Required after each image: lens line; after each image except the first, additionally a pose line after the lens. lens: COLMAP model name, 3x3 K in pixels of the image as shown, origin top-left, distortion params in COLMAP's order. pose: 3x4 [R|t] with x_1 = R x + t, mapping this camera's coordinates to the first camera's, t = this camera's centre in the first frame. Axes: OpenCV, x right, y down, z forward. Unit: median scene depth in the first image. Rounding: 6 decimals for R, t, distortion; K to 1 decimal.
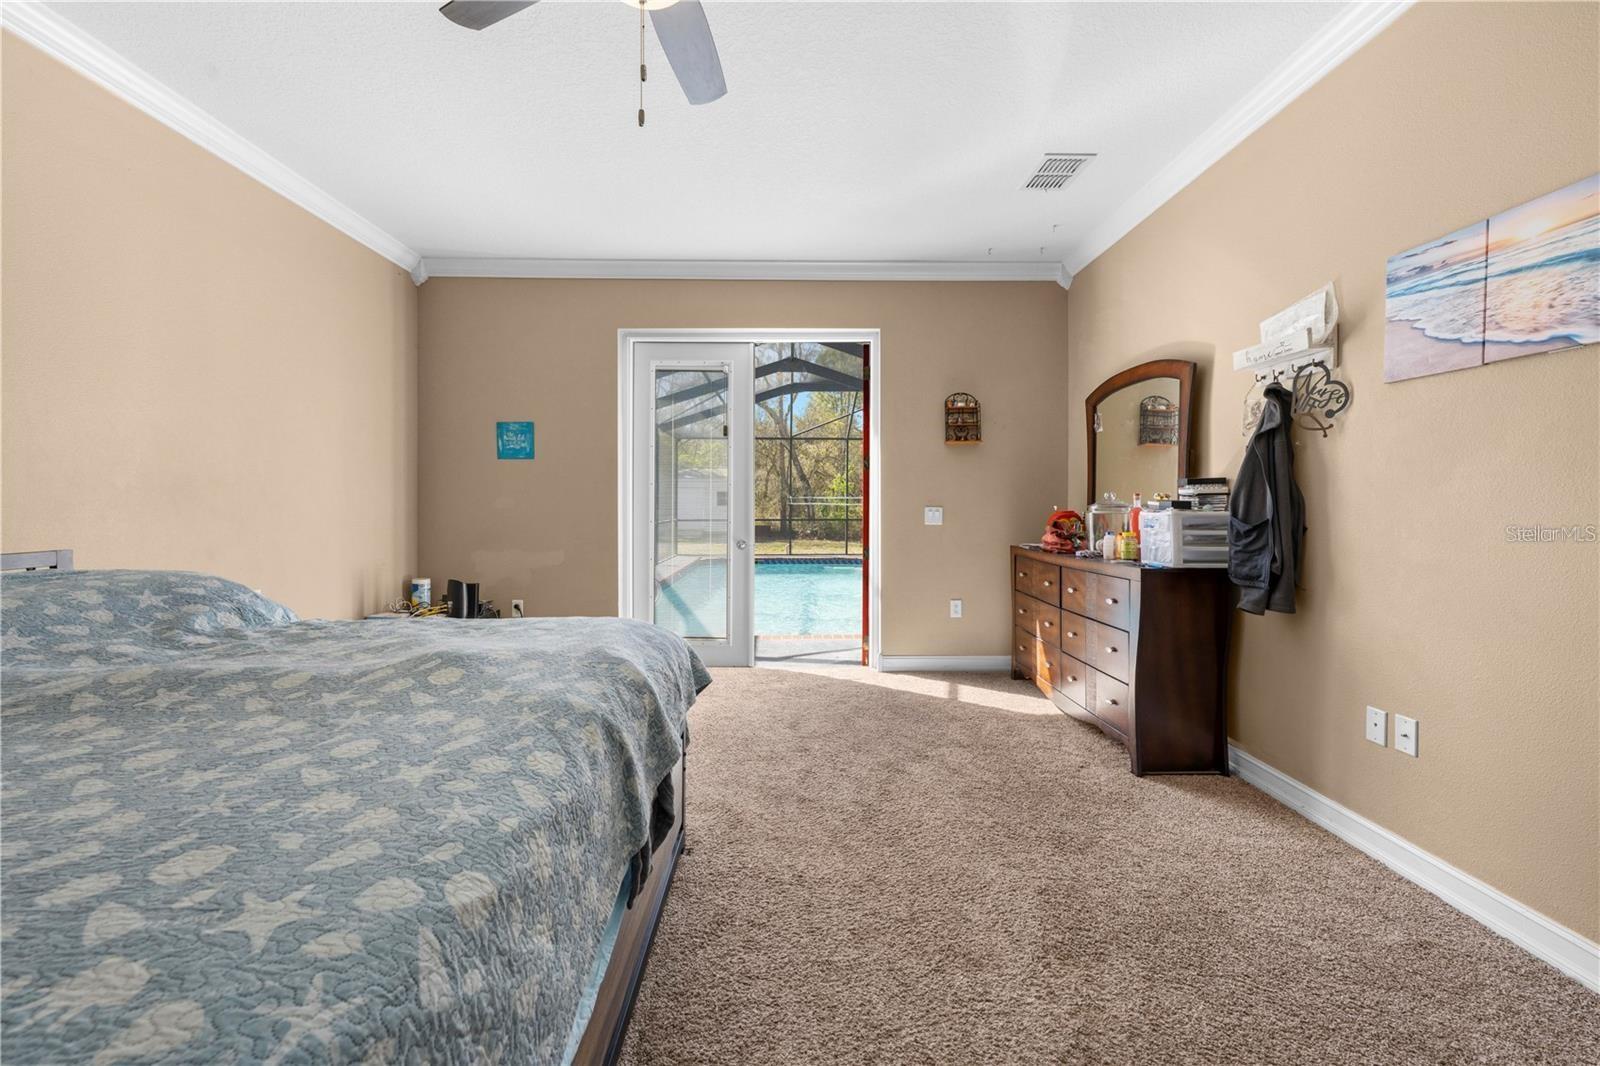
lens RADIAL K [[651.5, 0, 798.7], [0, 651.5, 506.7], [0, 0, 1]] dist [0.000481, 0.000177]
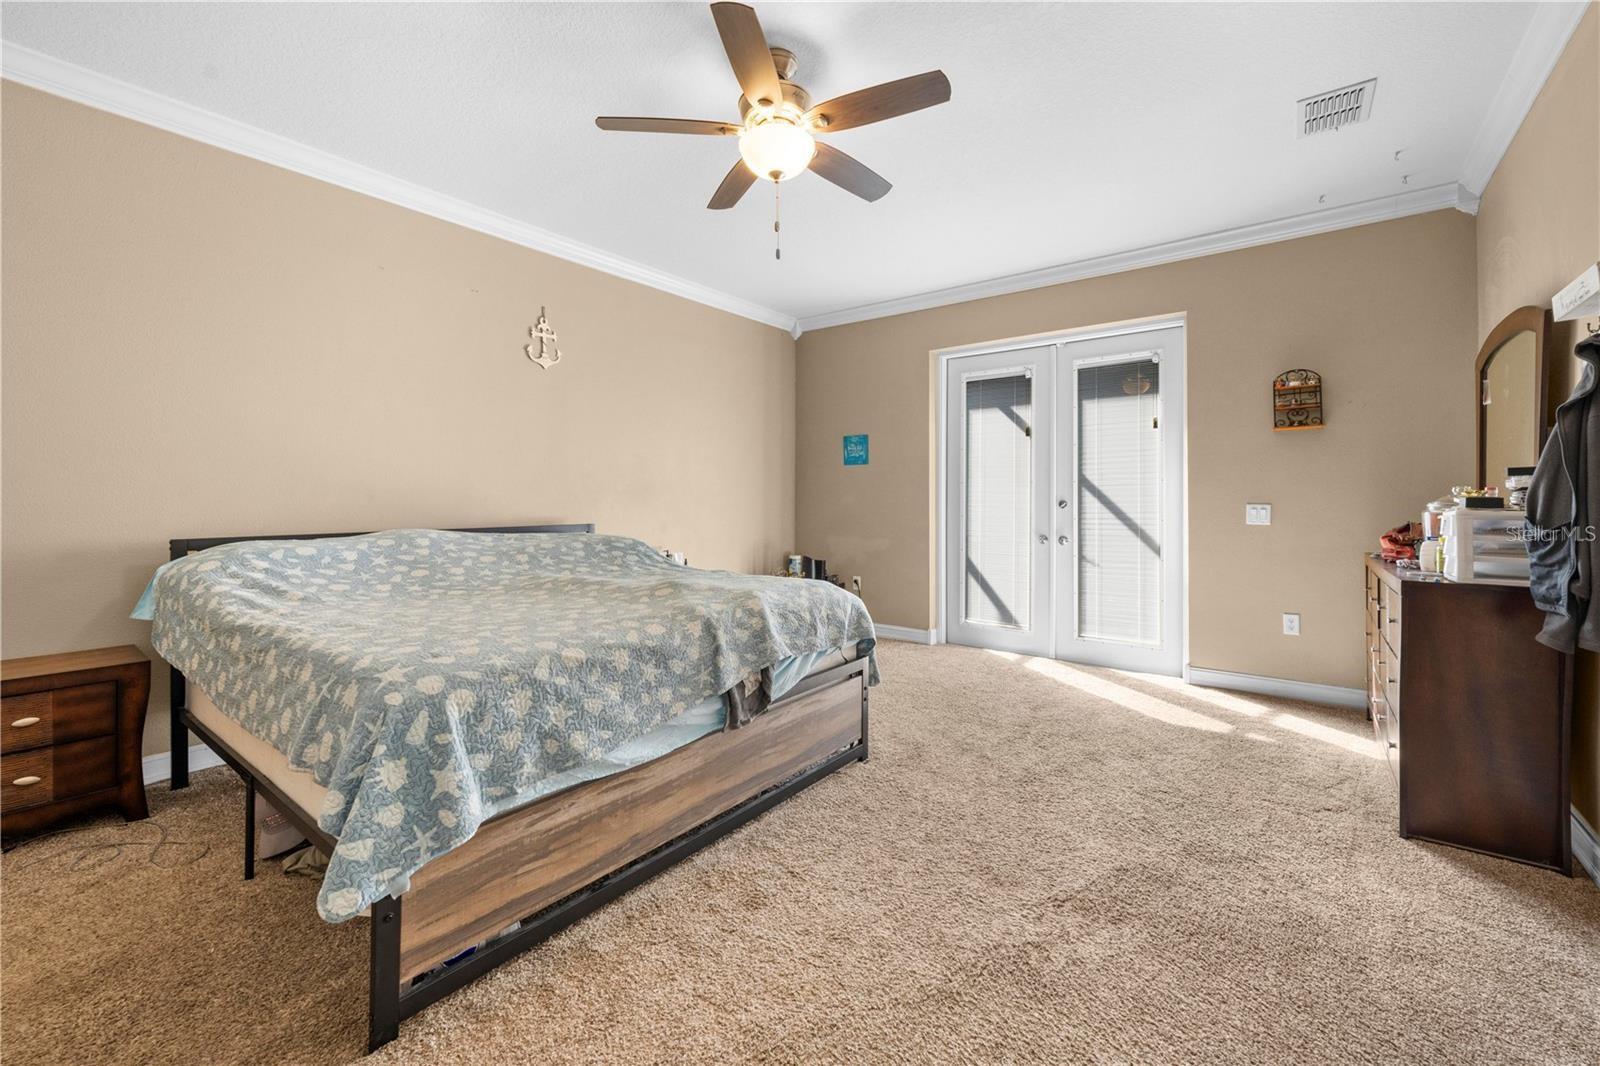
lens RADIAL K [[658.7, 0, 797.5], [0, 658.7, 492.4], [0, 0, 1]] dist [-0.000489, 0.000087]
pose [[0.782099, -0.005720, -0.623128, 0.308045], [-0.004199, 0.999887, -0.014448, -0.000198], [0.623141, 0.013916, 0.781986, -0.080347]]
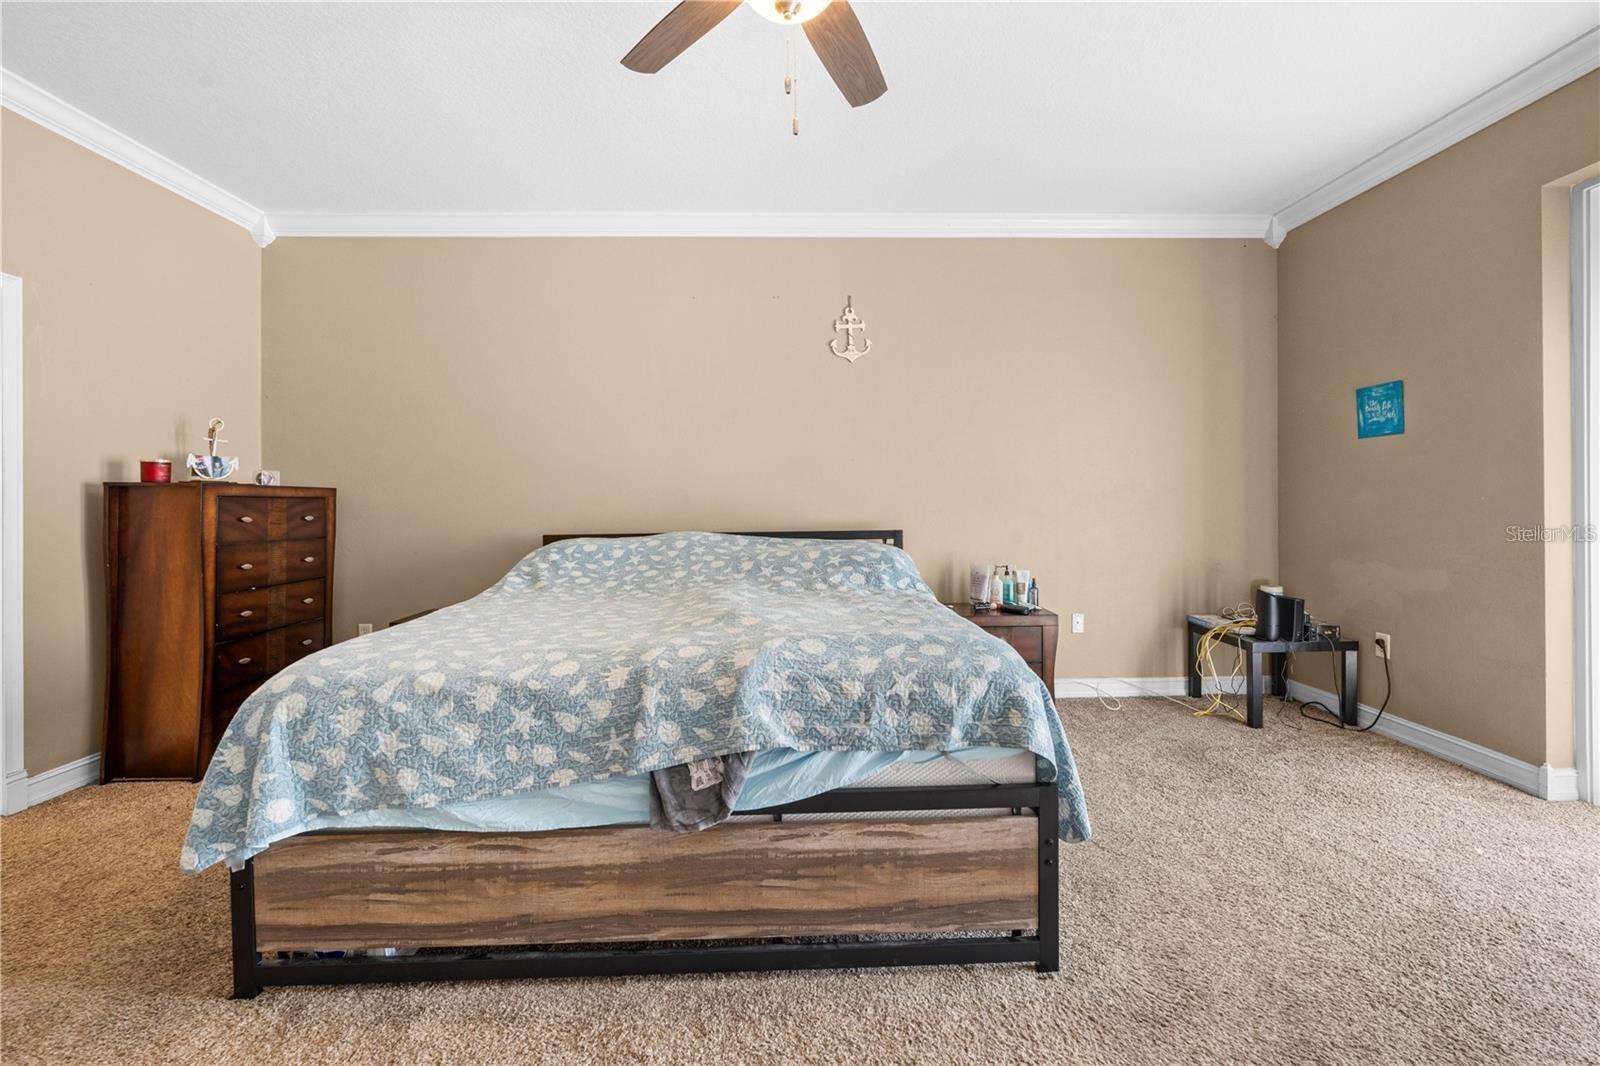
lens RADIAL K [[657.0, 0, 795.8], [0, 657.0, 499.4], [0, 0, 1]] dist [-0.001315, -0.000231]
pose [[0.016122, -0.005299, -0.999856, 0.311080], [0.004032, 0.999978, -0.005234, -0.002636], [0.999862, -0.003947, 0.016143, 0.387199]]
